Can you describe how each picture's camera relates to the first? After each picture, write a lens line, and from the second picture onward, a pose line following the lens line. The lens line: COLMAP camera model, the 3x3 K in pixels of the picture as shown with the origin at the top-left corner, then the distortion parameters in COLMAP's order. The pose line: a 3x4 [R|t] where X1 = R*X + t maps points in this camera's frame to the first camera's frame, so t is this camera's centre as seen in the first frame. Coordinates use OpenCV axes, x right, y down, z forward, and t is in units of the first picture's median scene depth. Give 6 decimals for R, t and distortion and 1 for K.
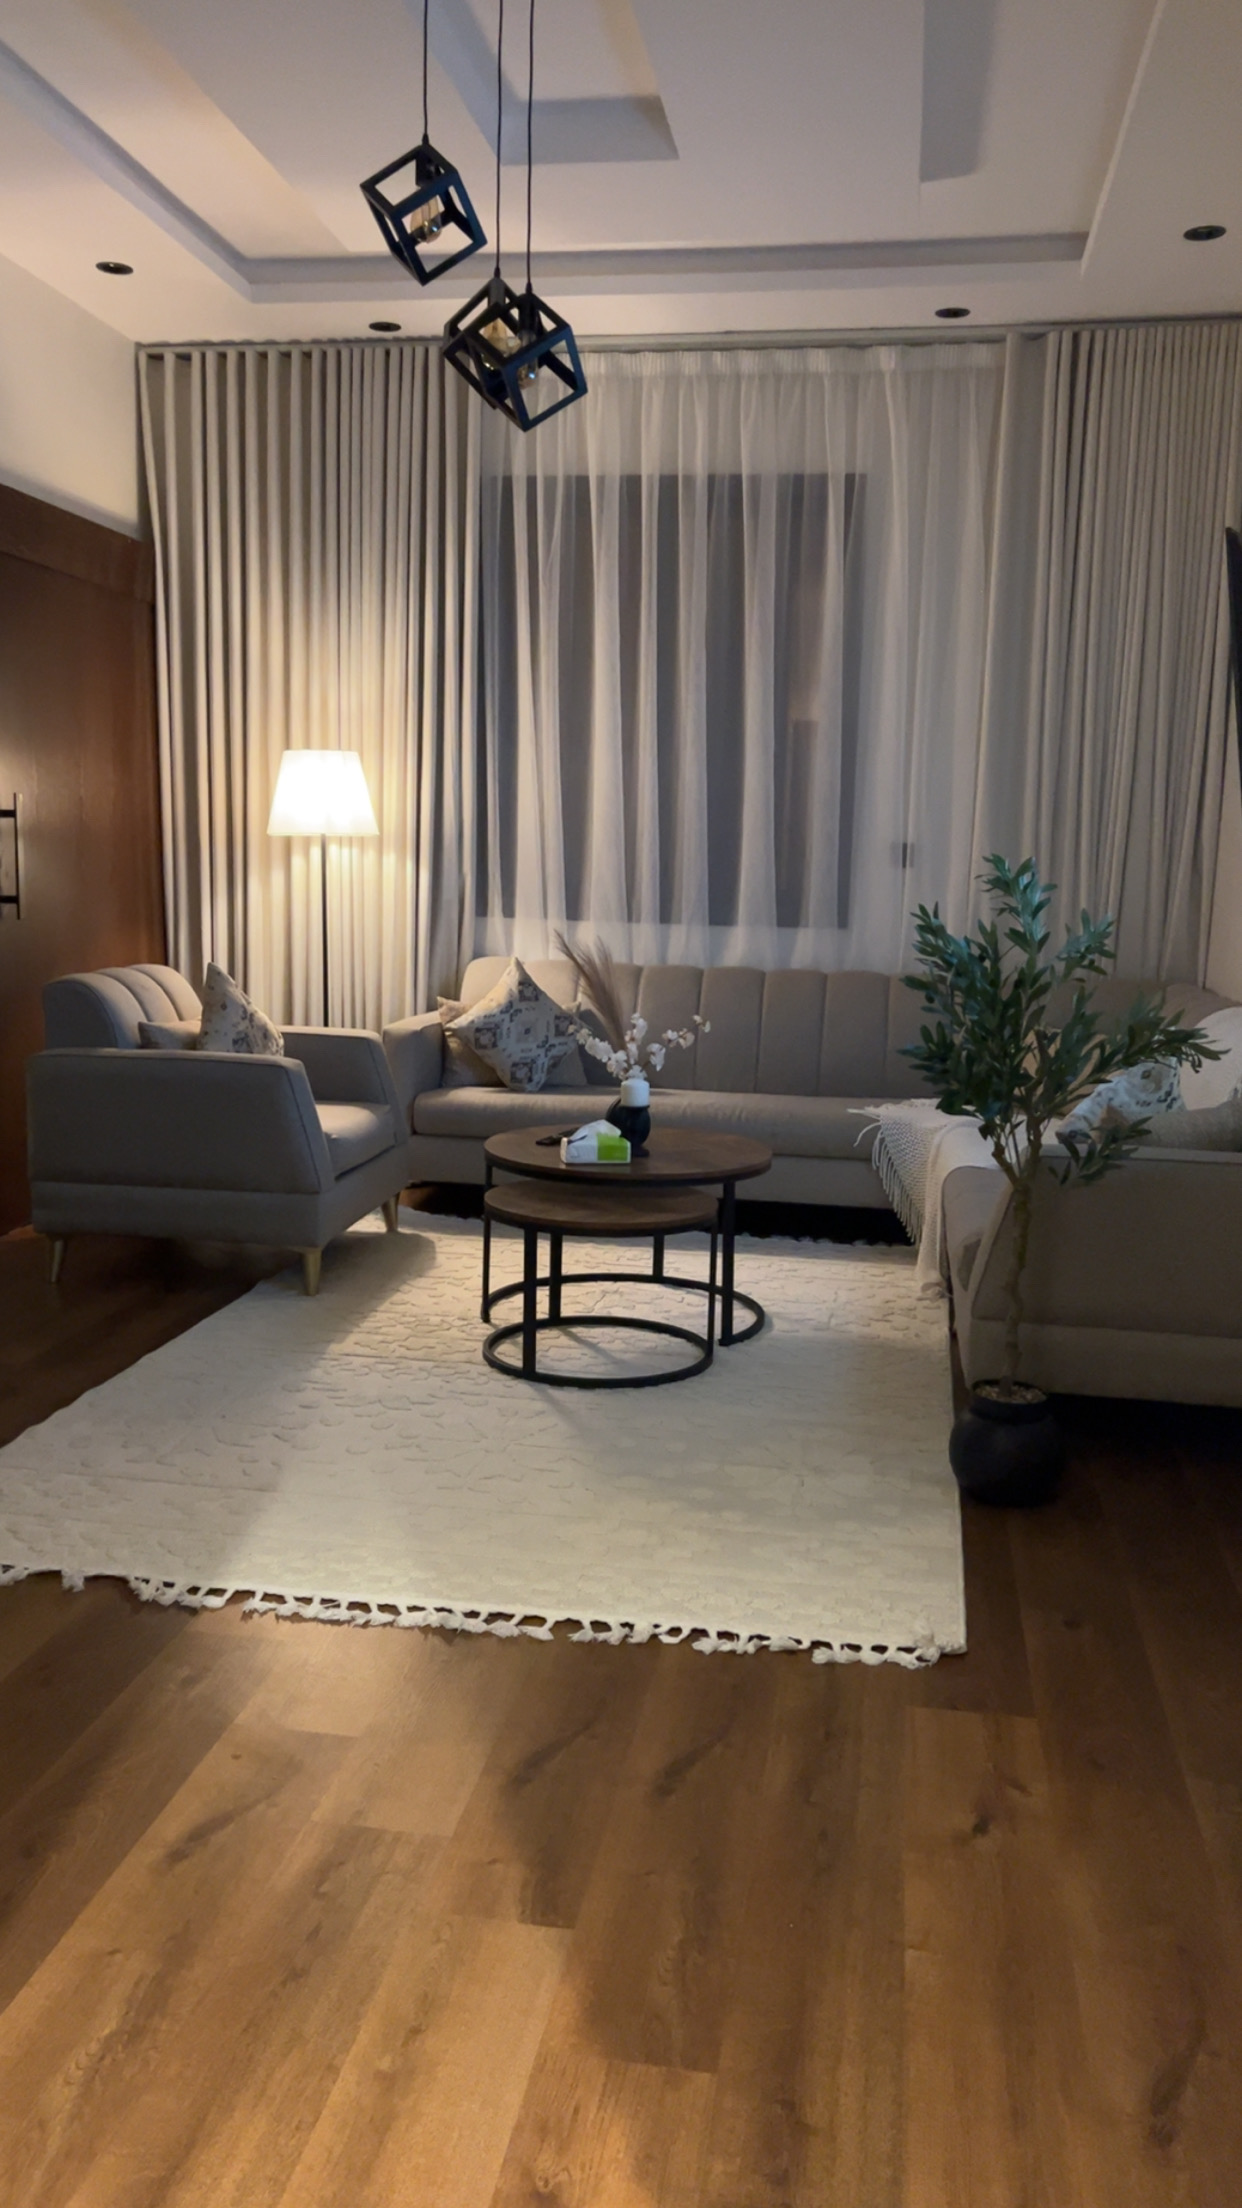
lens RADIAL K [[1725.1, 0, 625.4], [0, 1725.1, 1101.6], [0, 0, 1]] dist [0.057114, -0.071963]
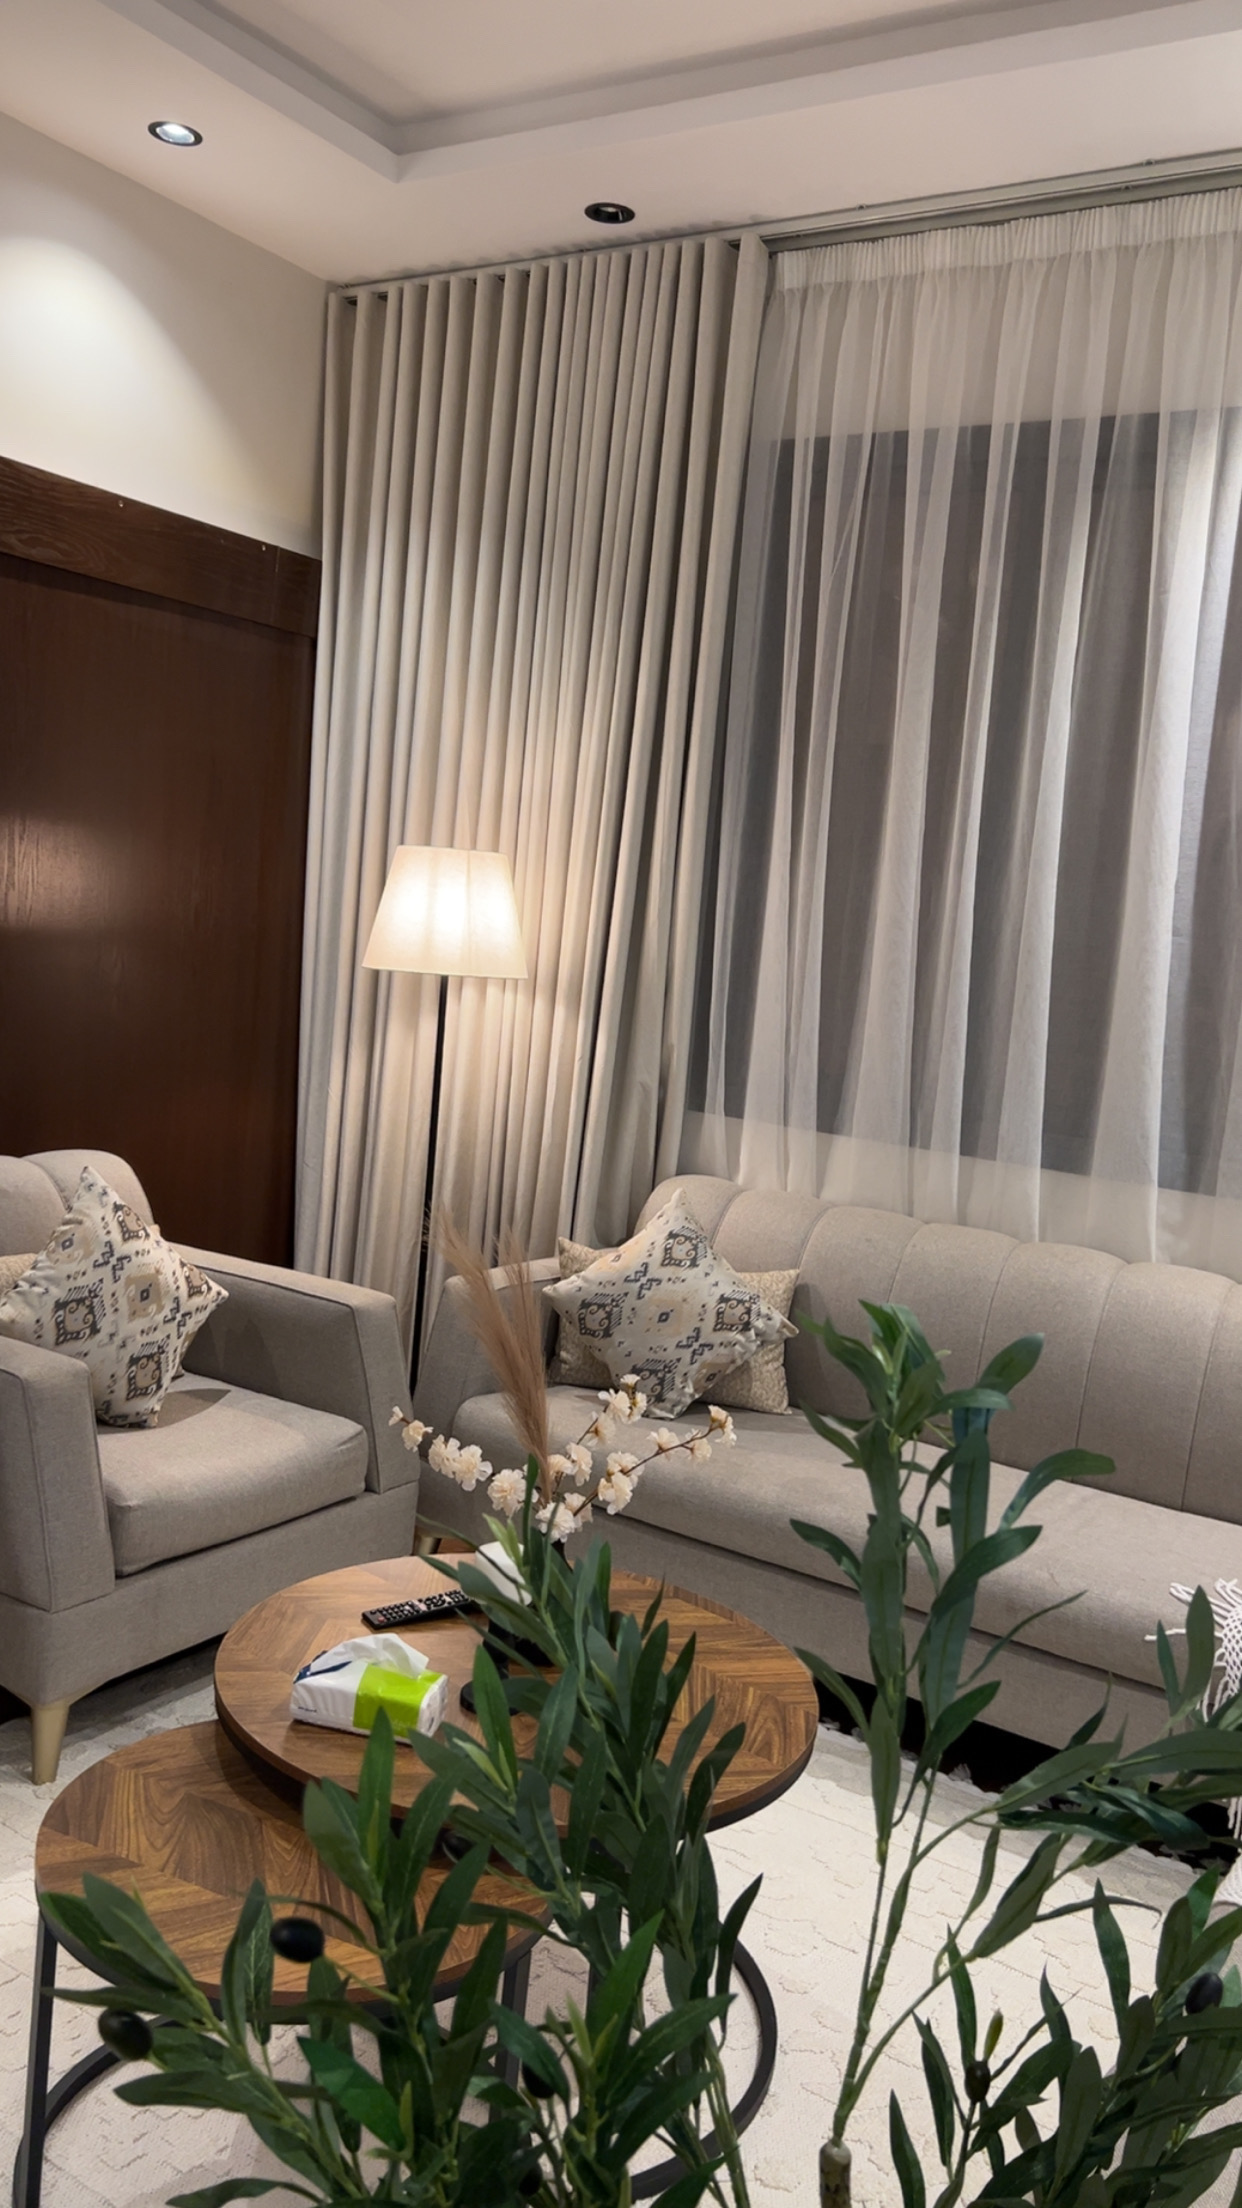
lens RADIAL K [[1725.1, 0, 634.7], [0, 1725.1, 1117.5], [0, 0, 1]] dist [0.057114, -0.071963]
pose [[0.922116, 0.101065, -0.373480, 0.183075], [-0.123372, 0.991698, -0.036245, -0.104399], [0.366717, 0.079499, 0.926930, 0.516726]]
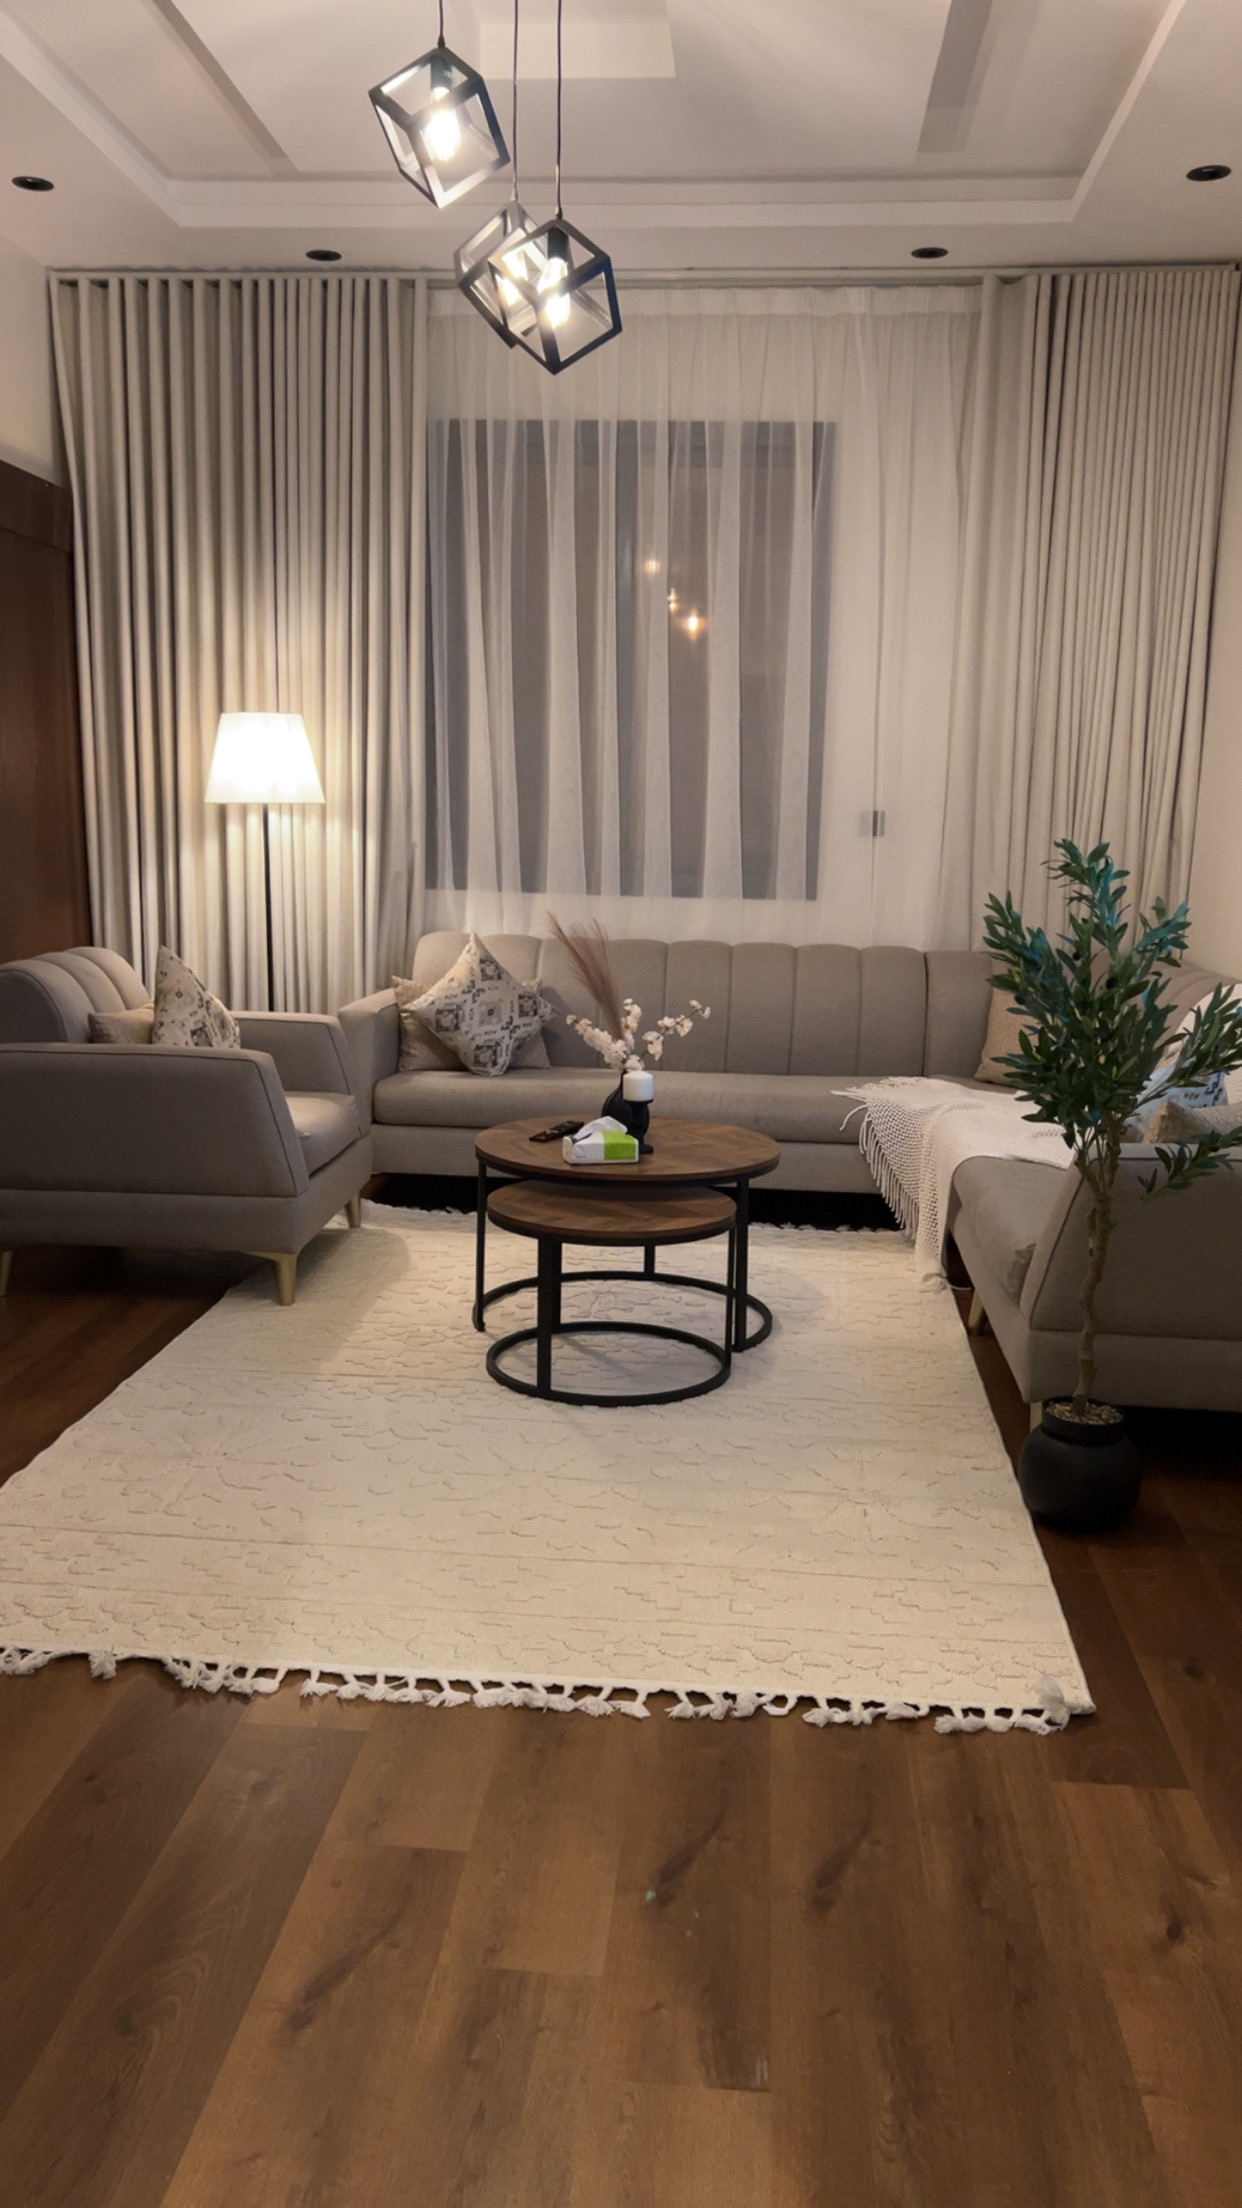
lens RADIAL K [[1725.1, 0, 629.3], [0, 1725.1, 1107.6], [0, 0, 1]] dist [0.057114, -0.071963]
pose [[0.997076, -0.015712, 0.074780, -0.063574], [0.013357, 0.999402, 0.031891, -0.021186], [-0.075236, -0.030799, 0.996690, 0.055491]]
